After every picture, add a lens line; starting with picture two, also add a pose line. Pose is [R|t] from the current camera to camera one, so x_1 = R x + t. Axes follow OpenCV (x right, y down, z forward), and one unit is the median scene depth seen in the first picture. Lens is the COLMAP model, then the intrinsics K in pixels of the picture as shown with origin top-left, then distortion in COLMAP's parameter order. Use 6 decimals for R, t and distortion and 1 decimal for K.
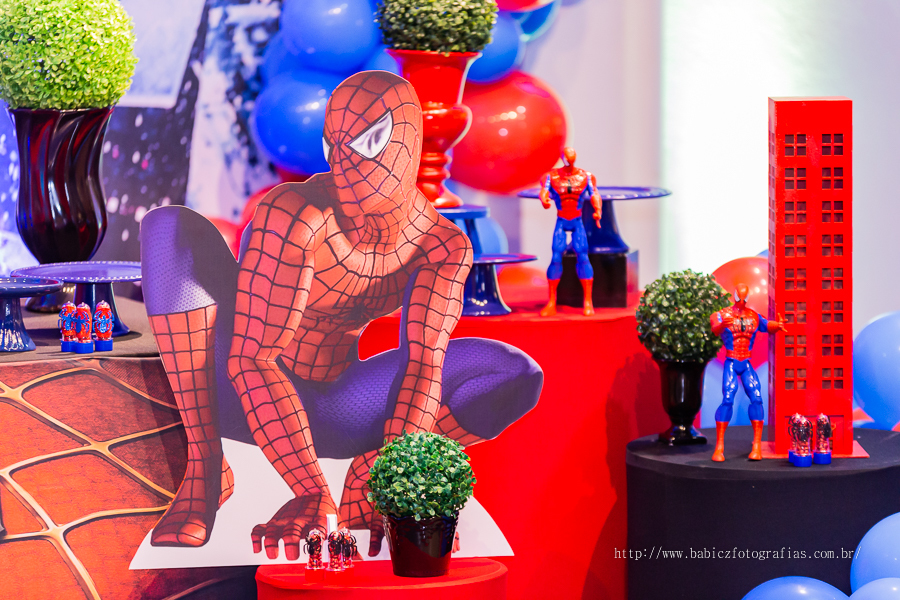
lens RADIAL K [[4380.0, 0, 450.0], [0, 4380.0, 300.0], [0, 0, 1]] dist [-0.109649, 12.736628]
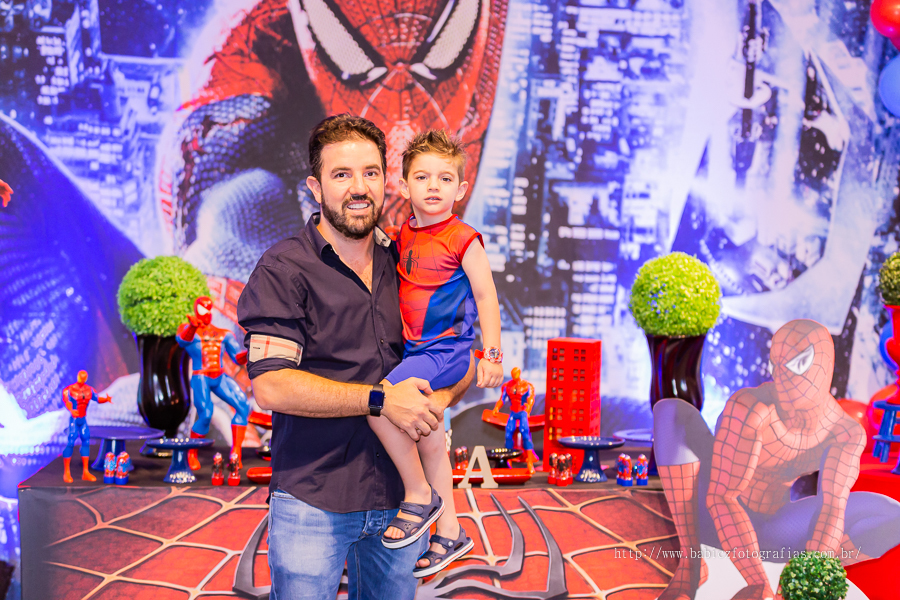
lens RADIAL K [[2100.7, 0, 450.0], [0, 2100.7, 300.0], [0, 0, 1]] dist [0.021136, 0.163305]
pose [[0.908812, 0.026418, -0.416370, 0.182203], [-0.047624, 0.998039, -0.040626, -0.022273], [0.414480, 0.056751, 0.908287, 0.256917]]
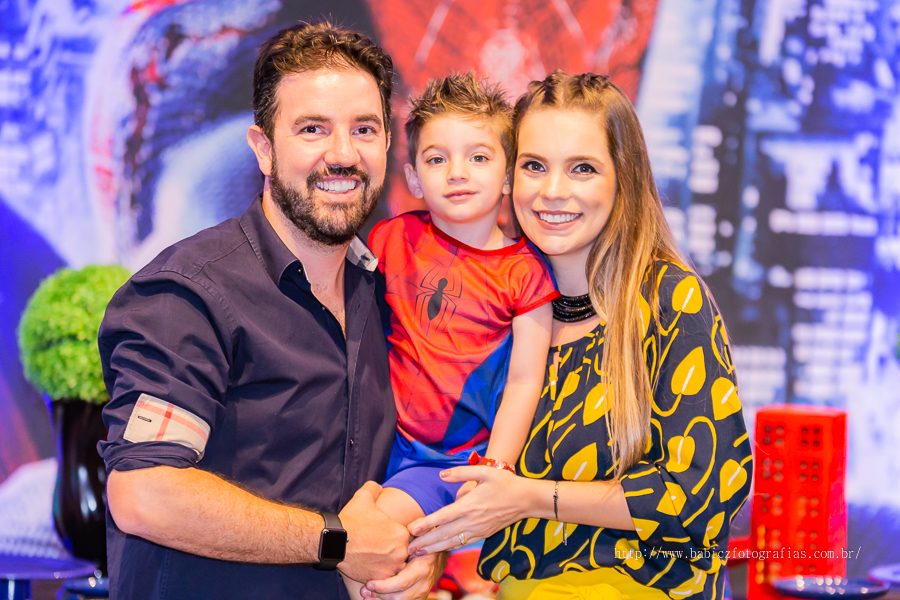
lens RADIAL K [[3499.0, 0, 450.0], [0, 3499.0, 300.0], [0, 0, 1]] dist [0.008300, -3.752724]
pose [[0.892547, 0.024475, -0.450289, 0.169764], [-0.050245, 0.997706, -0.045364, -0.027432], [0.448146, 0.063114, 0.891730, 0.280349]]
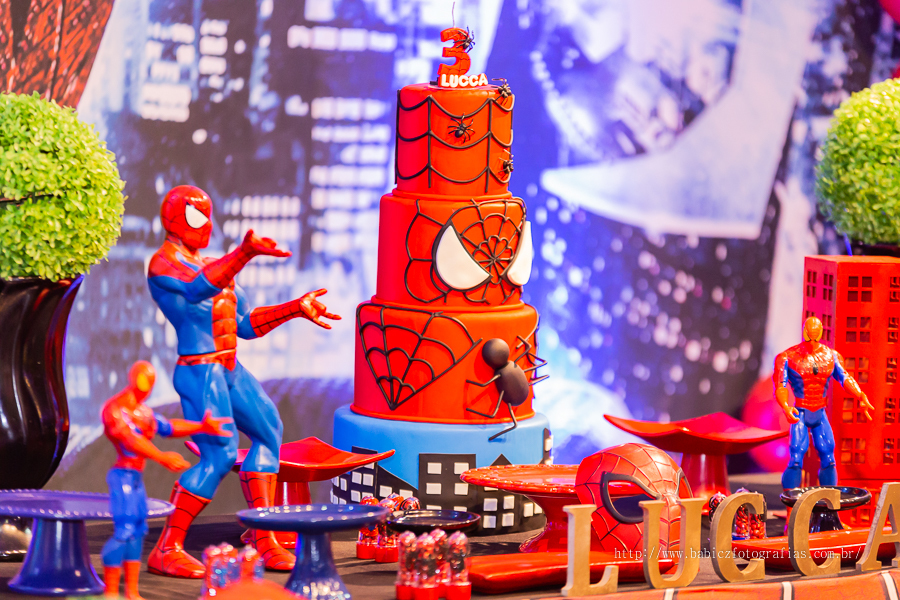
lens RADIAL K [[4380.0, 0, 450.0], [0, 4380.0, 300.0], [0, 0, 1]] dist [-0.109649, 12.736628]
pose [[0.989972, 0.001455, 0.141255, -0.320869], [0.002034, 0.999696, -0.024556, -0.013962], [-0.141248, 0.024597, 0.989669, 0.207244]]
